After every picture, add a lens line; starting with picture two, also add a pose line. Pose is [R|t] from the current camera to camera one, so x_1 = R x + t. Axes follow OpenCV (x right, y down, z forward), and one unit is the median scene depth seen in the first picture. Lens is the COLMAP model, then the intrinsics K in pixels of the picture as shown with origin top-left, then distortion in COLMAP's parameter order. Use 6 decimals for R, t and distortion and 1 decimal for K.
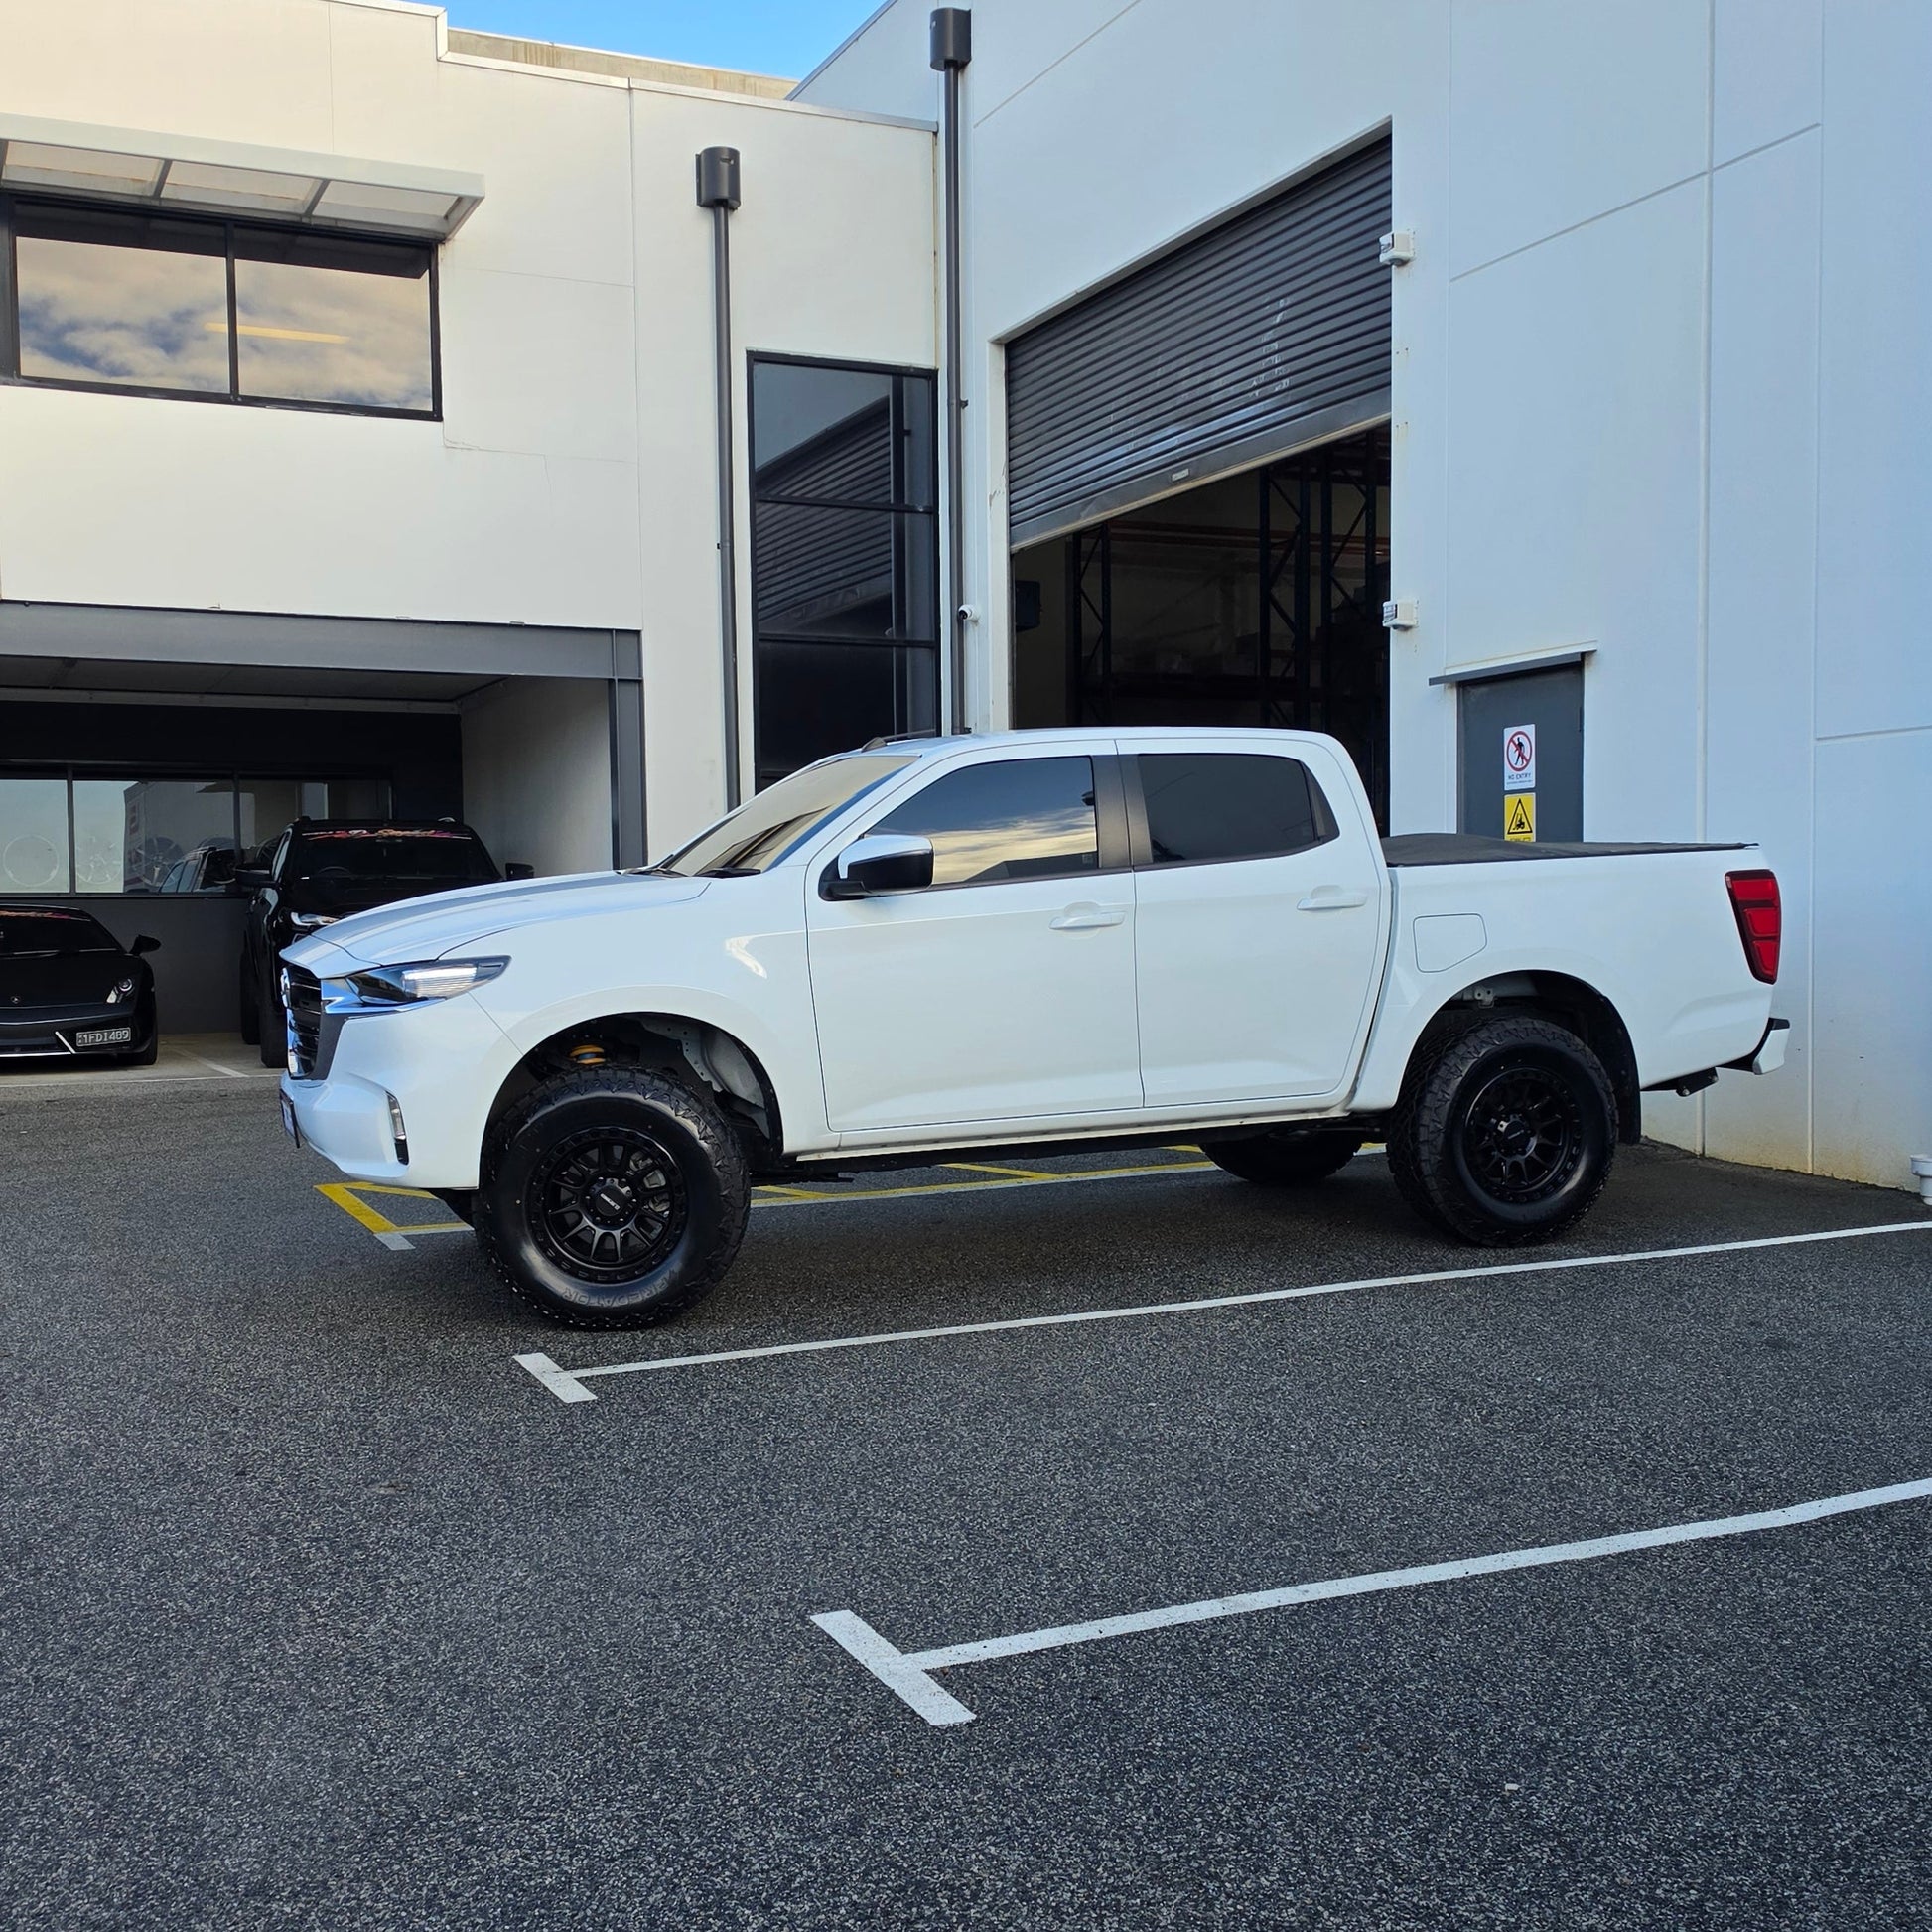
lens RADIAL K [[2365.2, 0, 978.0], [0, 2365.2, 995.6], [0, 0, 1]] dist [0.071771, 0.000000]
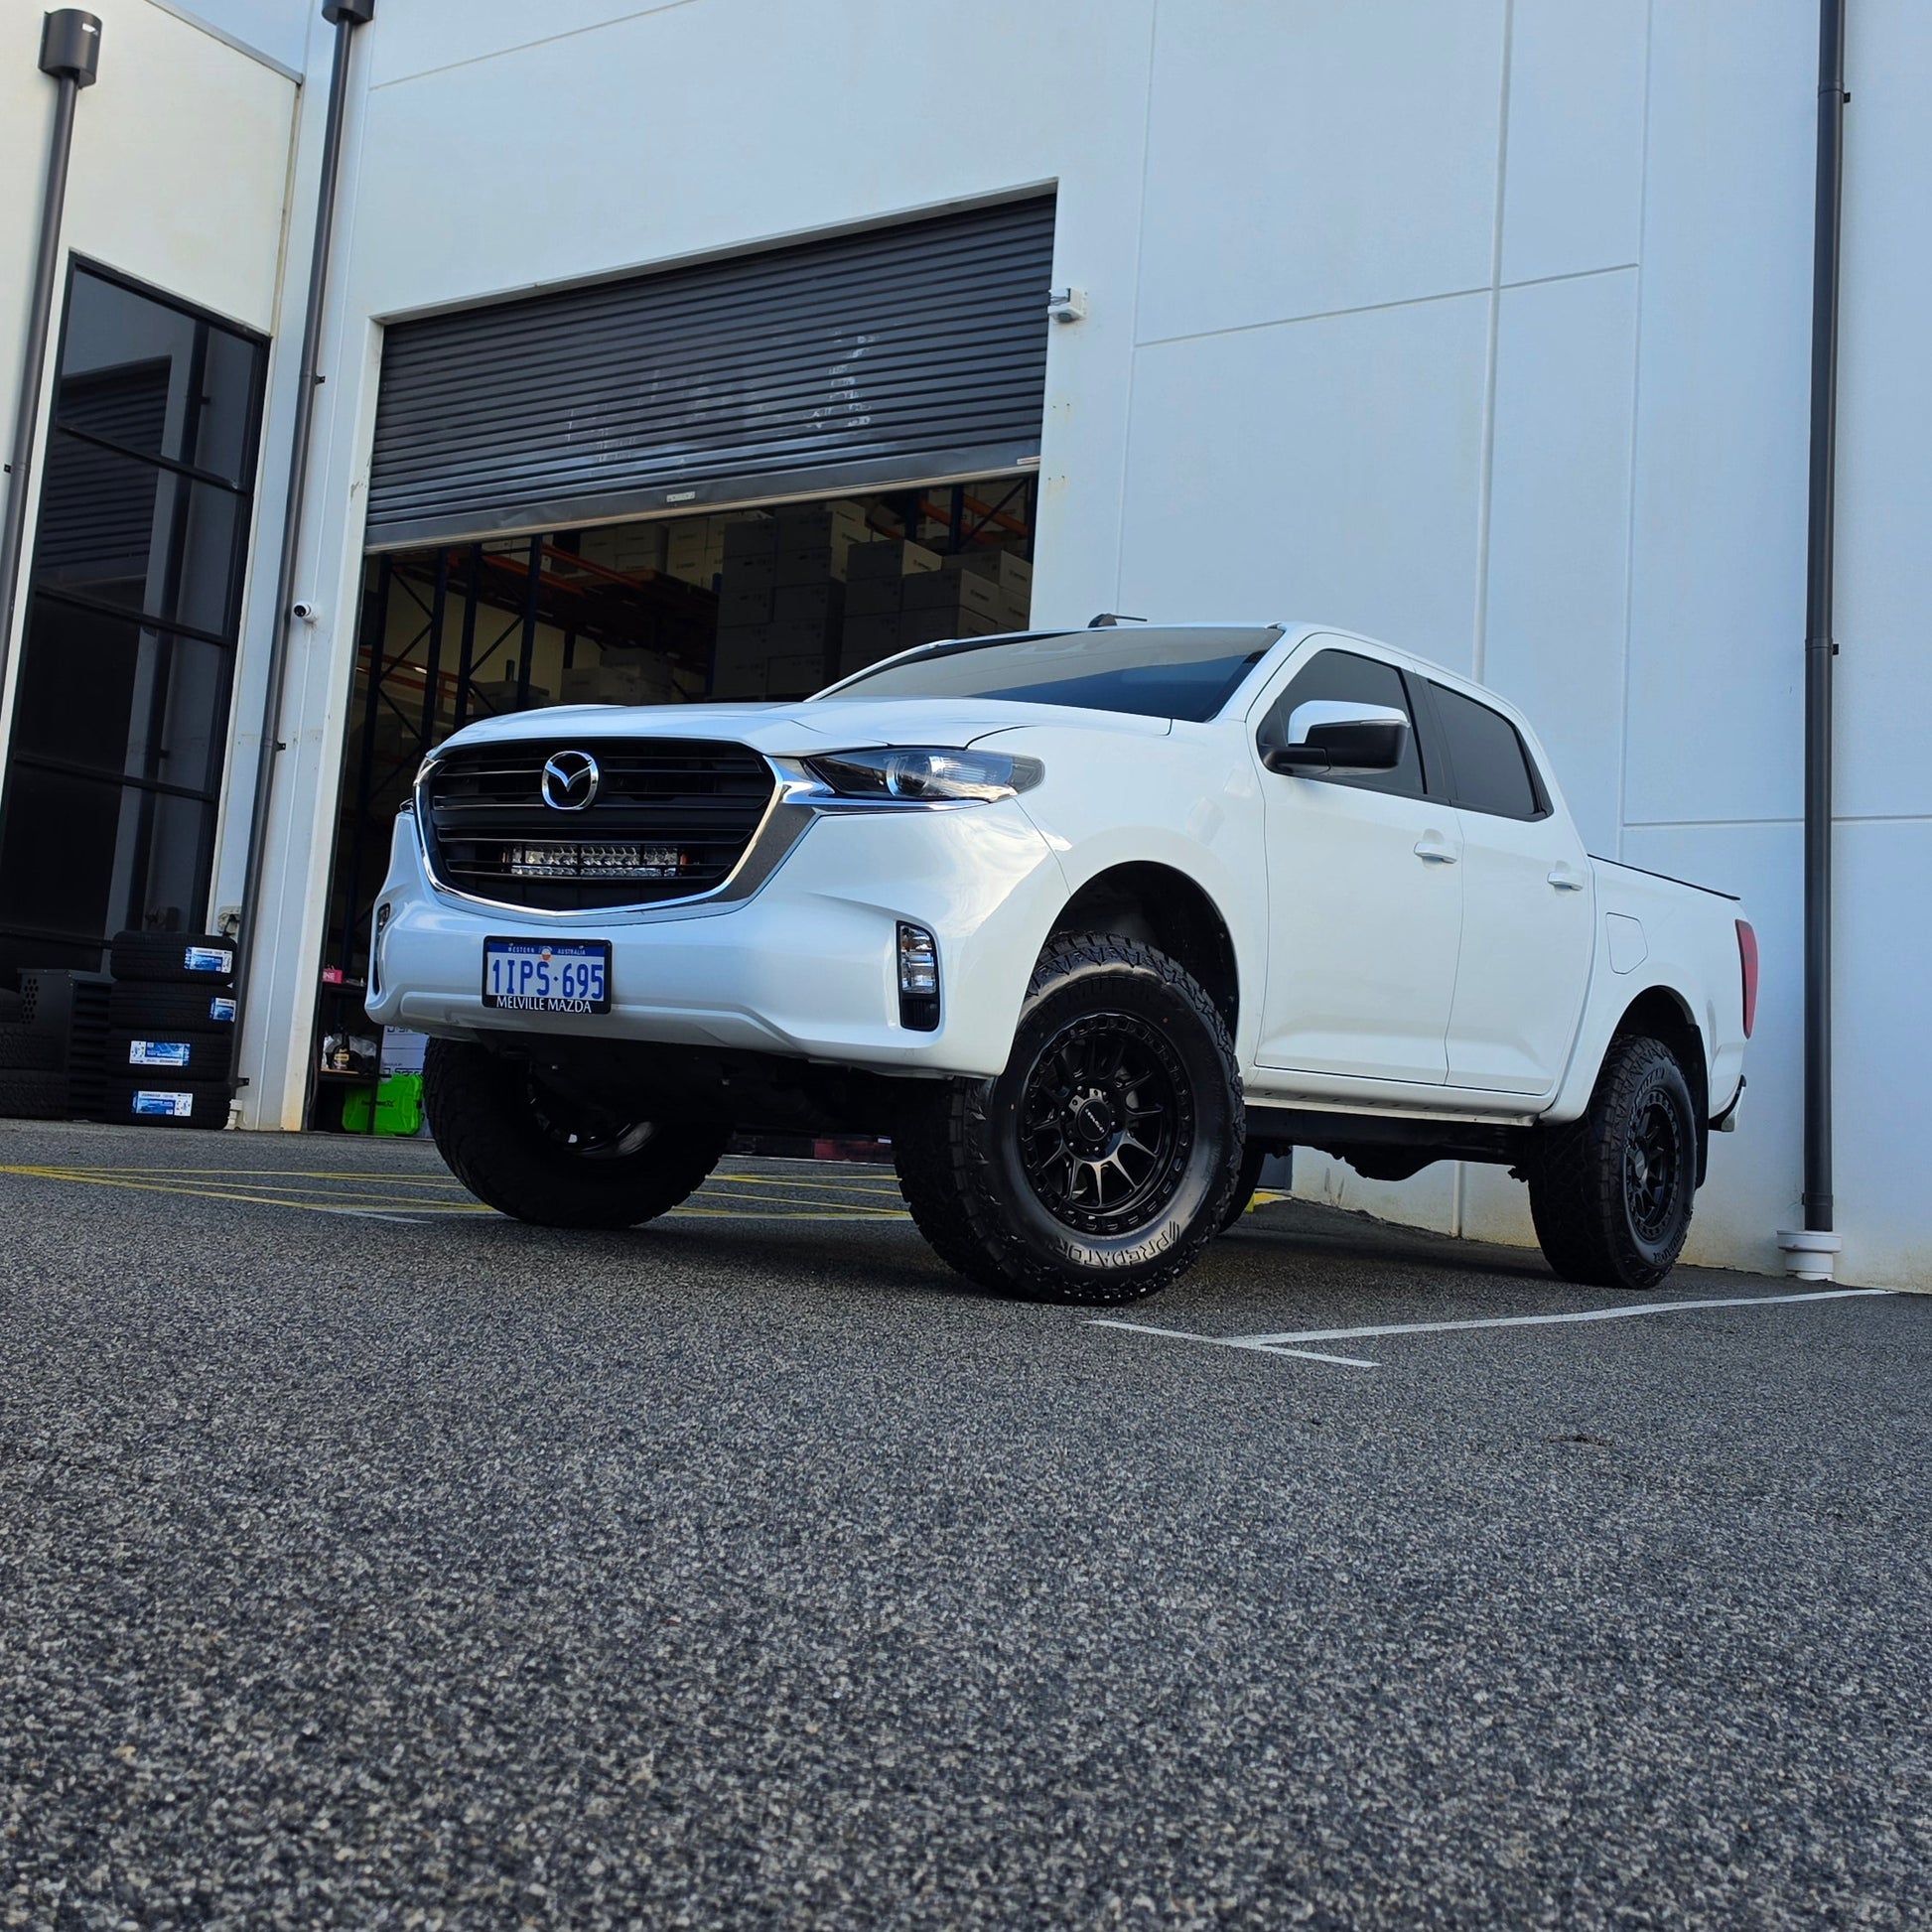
lens RADIAL K [[2365.2, 0, 970.9], [0, 2365.2, 815.1], [0, 0, 1]] dist [0.071771, 0.000000]
pose [[0.839142, 0.151056, 0.522516, -0.400128], [-0.060752, 0.980681, -0.185943, 0.091301], [-0.540509, 0.124288, 0.832107, 0.281333]]
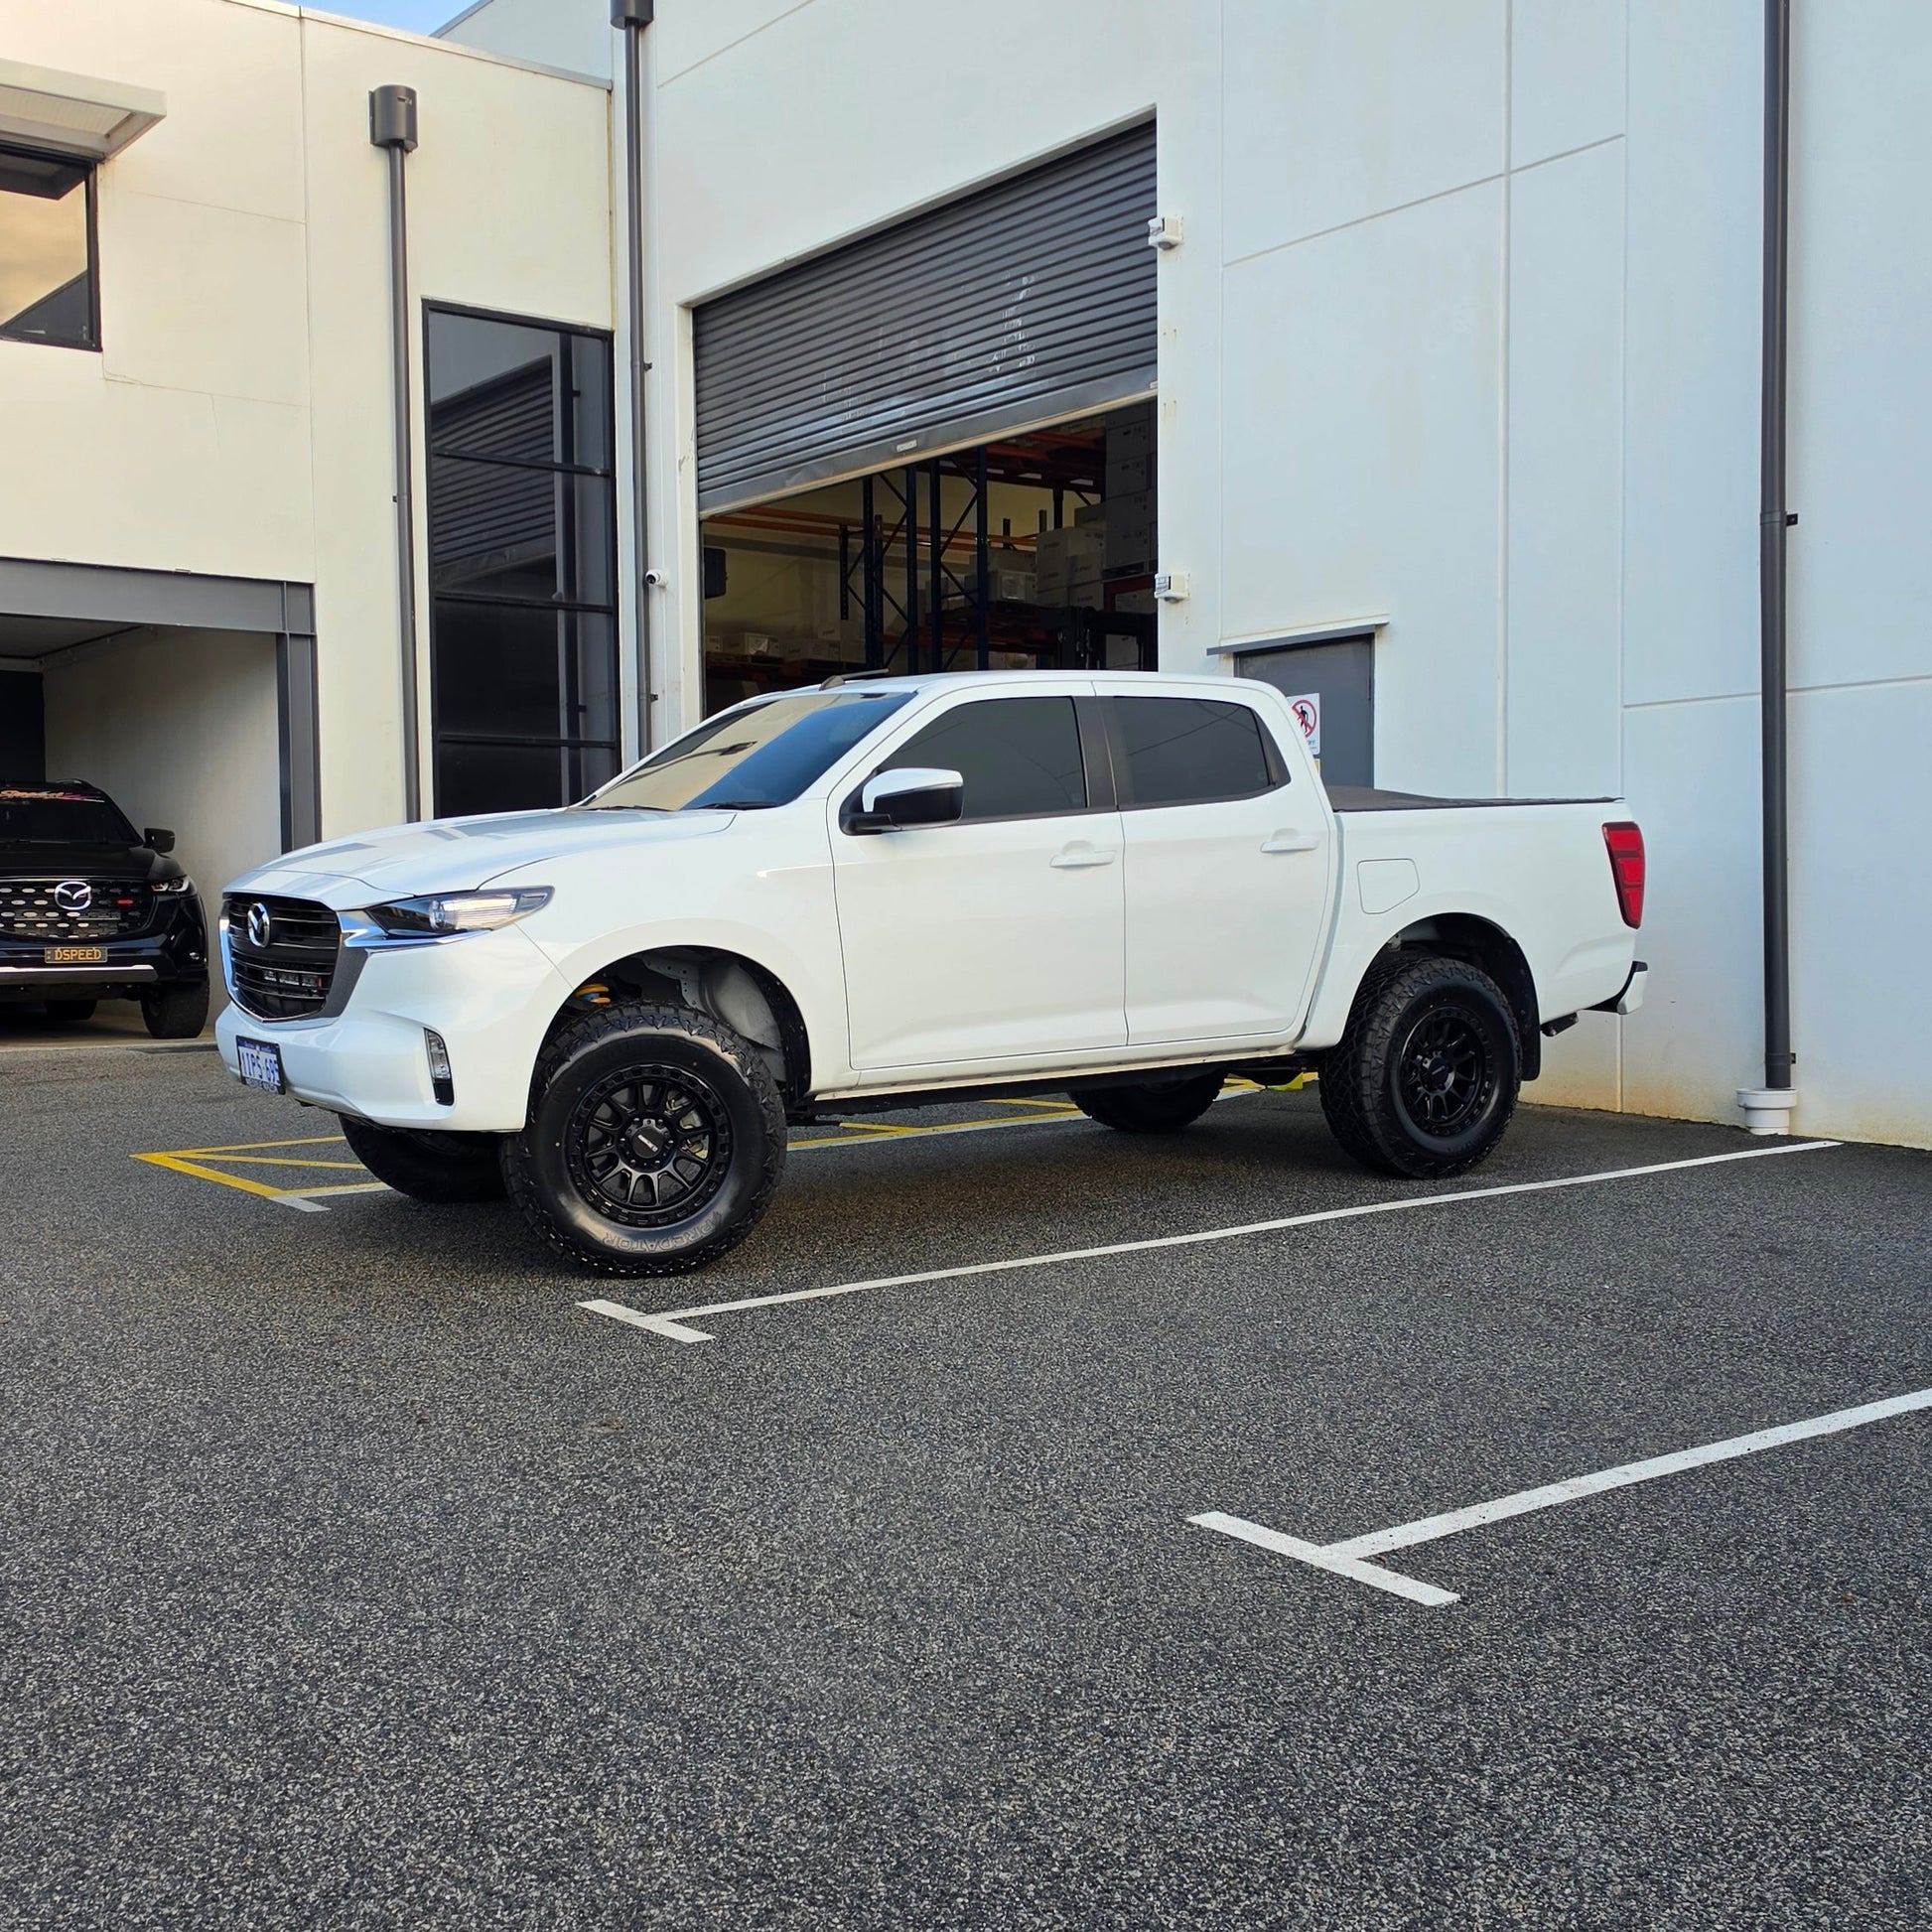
lens RADIAL K [[2365.2, 0, 957.3], [0, 2365.2, 956.2], [0, 0, 1]] dist [0.071771, 0.000000]
pose [[0.974839, -0.002151, 0.222899, -0.170571], [0.005596, 0.999874, -0.014825, 0.018066], [-0.222839, 0.015699, 0.974729, 0.022953]]
